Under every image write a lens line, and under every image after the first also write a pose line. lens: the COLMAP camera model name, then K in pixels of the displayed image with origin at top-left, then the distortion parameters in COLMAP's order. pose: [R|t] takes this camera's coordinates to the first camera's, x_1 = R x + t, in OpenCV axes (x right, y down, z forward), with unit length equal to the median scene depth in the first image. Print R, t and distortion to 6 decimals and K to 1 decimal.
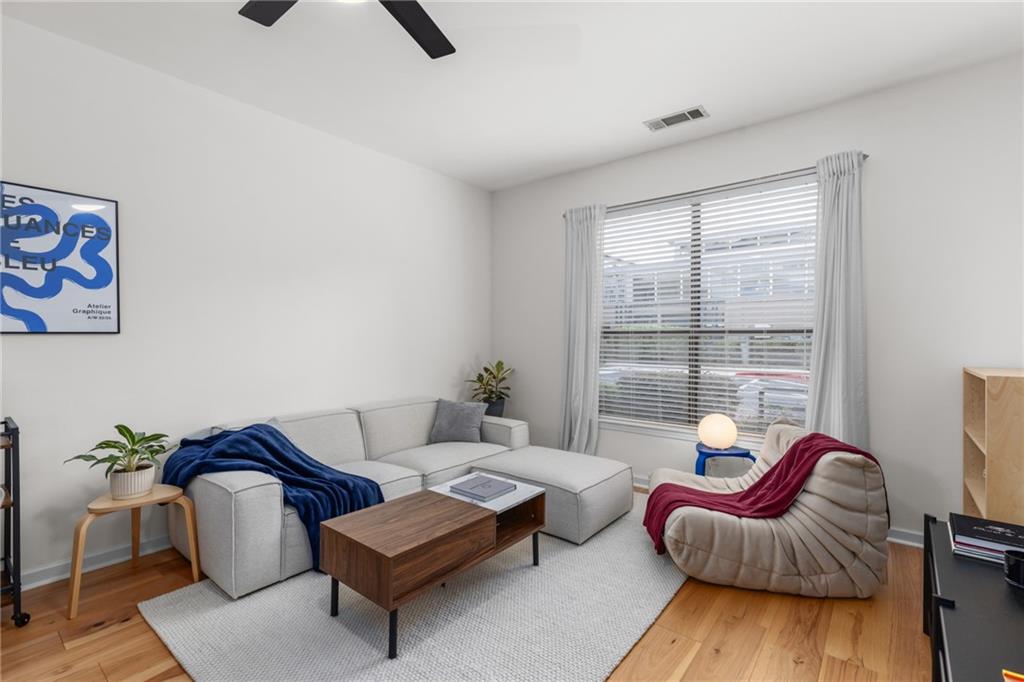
lens RADIAL K [[469.2, 0, 511.6], [0, 469.2, 339.5], [0, 0, 1]] dist [0.008287, -0.002120]
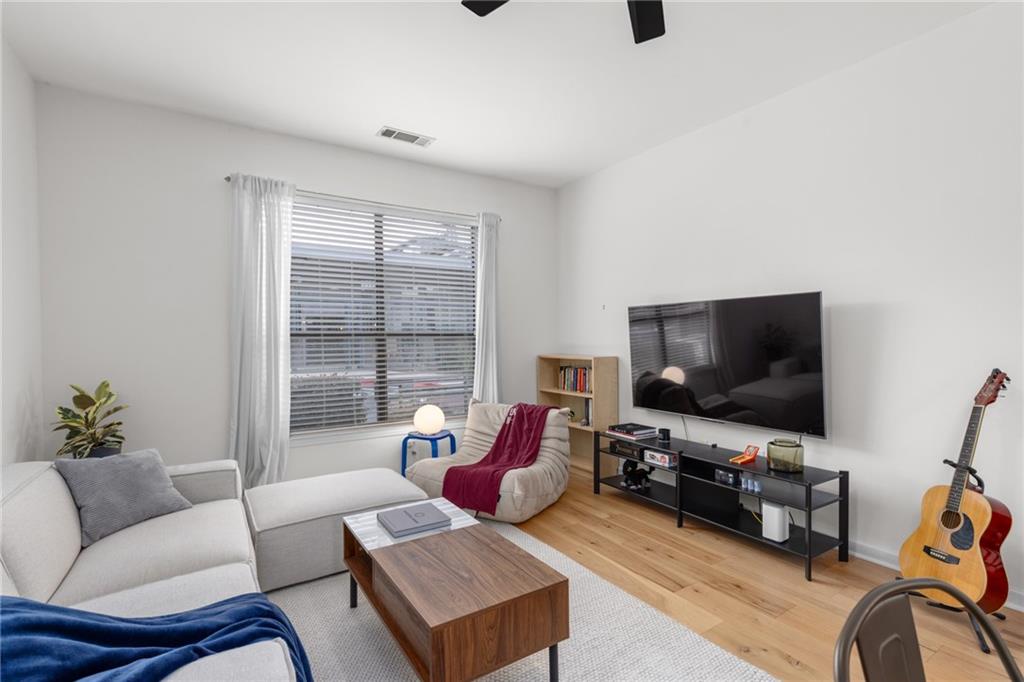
lens RADIAL K [[469.2, 0, 508.4], [0, 469.2, 350.8], [0, 0, 1]] dist [0.008287, -0.002120]
pose [[0.313356, -0.025341, 0.949298, -0.815953], [0.014648, 0.999654, 0.021851, 0.001339], [-0.949523, 0.007058, 0.313619, 0.591716]]
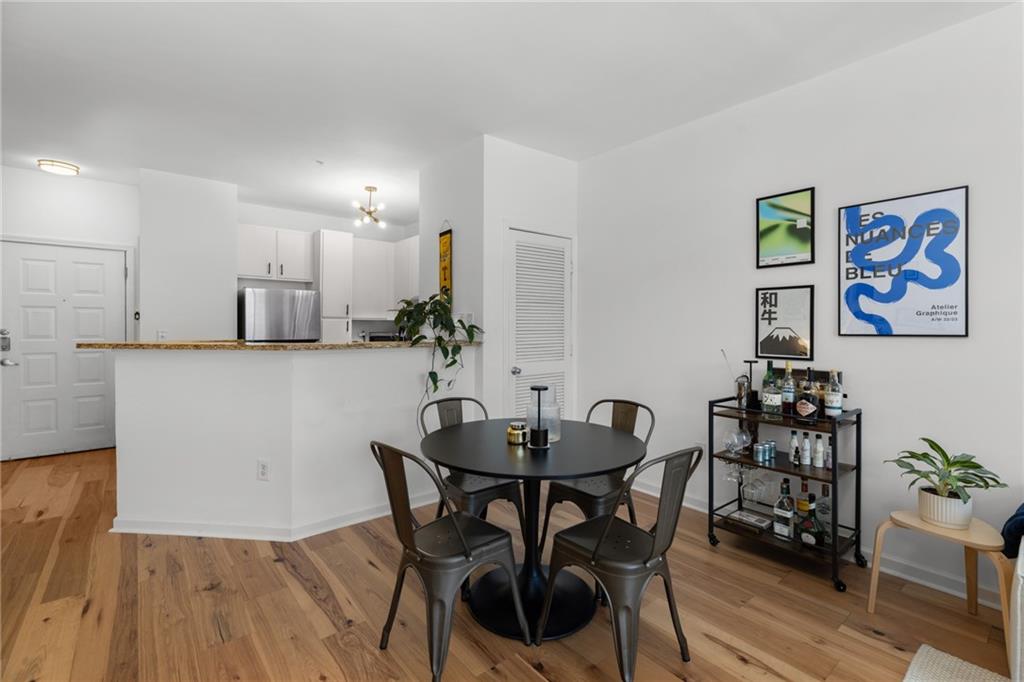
lens RADIAL K [[469.2, 0, 502.8], [0, 469.2, 324.5], [0, 0, 1]] dist [0.008287, -0.002120]
pose [[-0.215465, -0.008146, -0.976477, 0.214325], [-0.012388, 0.999908, -0.005608, -0.020578], [0.976433, 0.010888, -0.215546, 0.361400]]
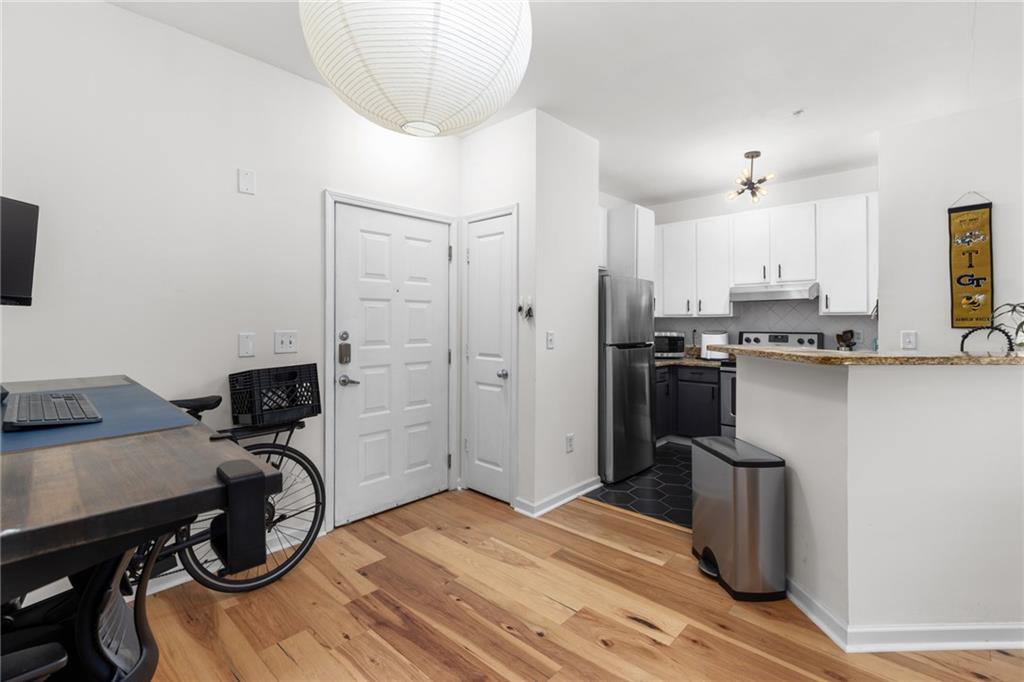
lens RADIAL K [[469.2, 0, 509.1], [0, 469.2, 319.7], [0, 0, 1]] dist [0.008287, -0.002120]
pose [[-0.070617, -0.011299, -0.997440, 0.057528], [-0.008610, 0.999906, -0.010717, -0.012087], [0.997466, 0.007831, -0.070708, -1.364077]]
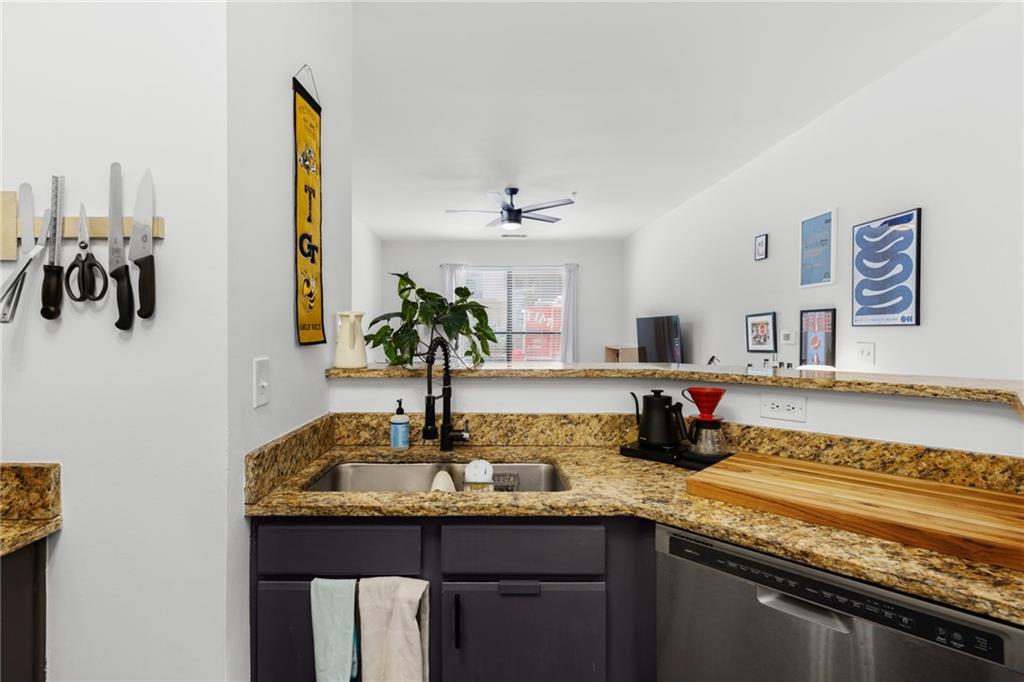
lens RADIAL K [[484.2, 0, 487.9], [0, 484.2, 331.6], [0, 0, 1]] dist [0.001742, 0.001152]
pose [[0.768258, -0.002570, 0.640135, -1.564781], [0.004673, 0.999988, -0.001593, -0.030150], [-0.640123, 0.004216, 0.768261, -0.842763]]
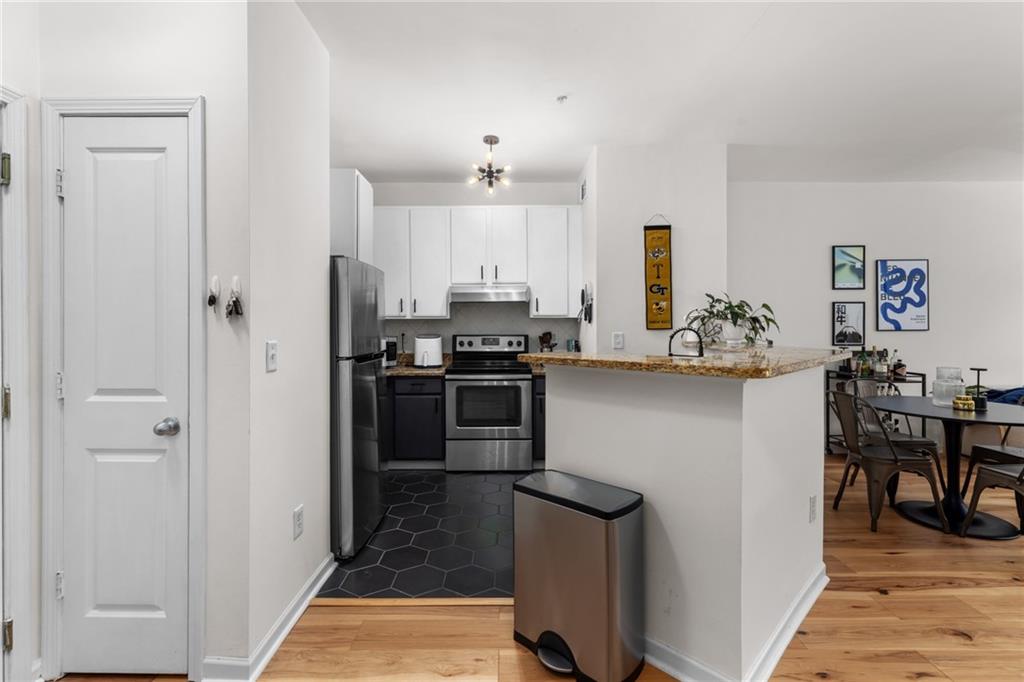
lens RADIAL K [[469.2, 0, 509.1], [0, 469.2, 327.5], [0, 0, 1]] dist [0.008287, -0.002120]
pose [[0.631043, -0.001098, -0.775747, -0.450848], [-0.002009, 0.999993, -0.003050, -0.015158], [0.775745, 0.003483, 0.631037, -1.528150]]
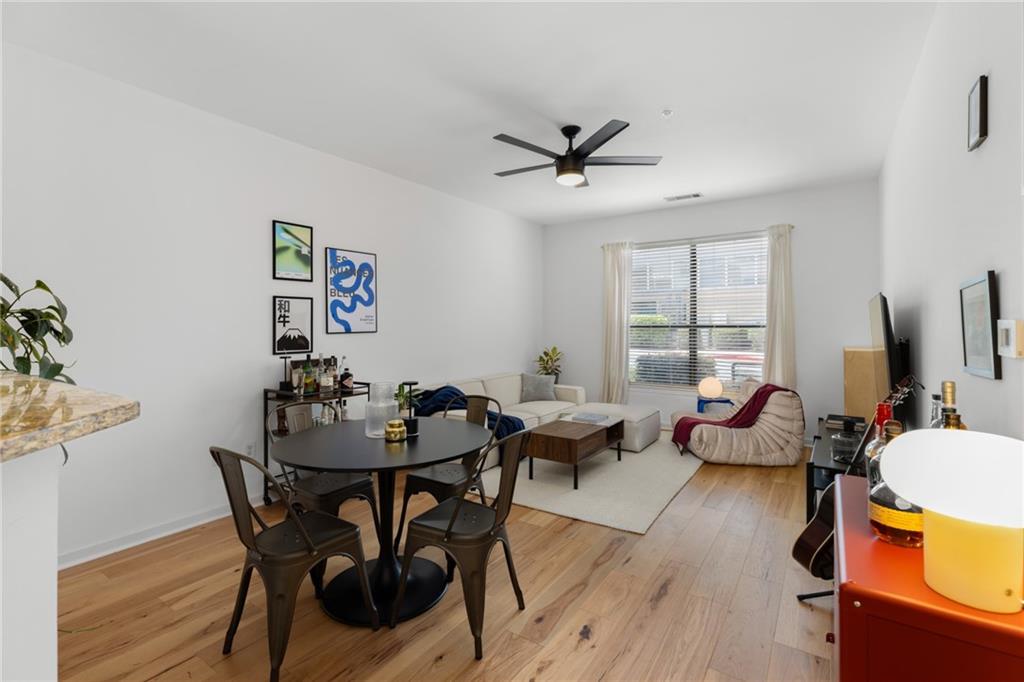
lens RADIAL K [[469.2, 0, 514.2], [0, 469.2, 321.6], [0, 0, 1]] dist [0.008287, -0.002120]
pose [[0.996251, -0.006938, 0.086229, -0.505803], [0.007999, 0.999896, -0.011967, -0.026933], [-0.086137, 0.012611, 0.996203, -0.758389]]
